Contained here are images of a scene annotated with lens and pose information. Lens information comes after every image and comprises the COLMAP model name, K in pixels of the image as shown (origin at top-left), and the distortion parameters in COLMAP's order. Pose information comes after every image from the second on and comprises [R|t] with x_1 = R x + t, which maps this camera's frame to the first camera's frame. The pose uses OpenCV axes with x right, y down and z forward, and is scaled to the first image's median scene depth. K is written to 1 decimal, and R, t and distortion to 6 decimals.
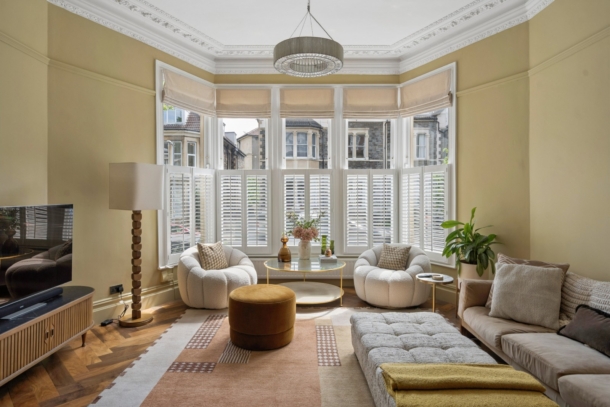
lens RADIAL K [[362.7, 0, 306.3], [0, 362.7, 198.9], [0, 0, 1]] dist [0.017552, -0.004960]
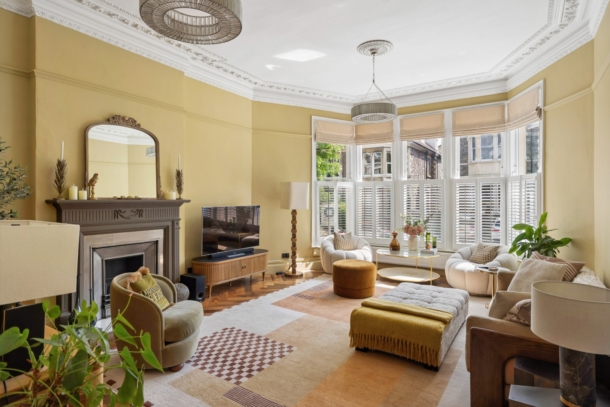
lens RADIAL K [[346.1, 0, 303.8], [0, 346.1, 201.8], [0, 0, 1]] dist [0.001349, -0.001115]
pose [[0.829857, 0.005255, -0.557952, 0.396571], [-0.005411, 0.999984, 0.001371, -0.006374], [0.557950, 0.001881, 0.829872, -0.263404]]
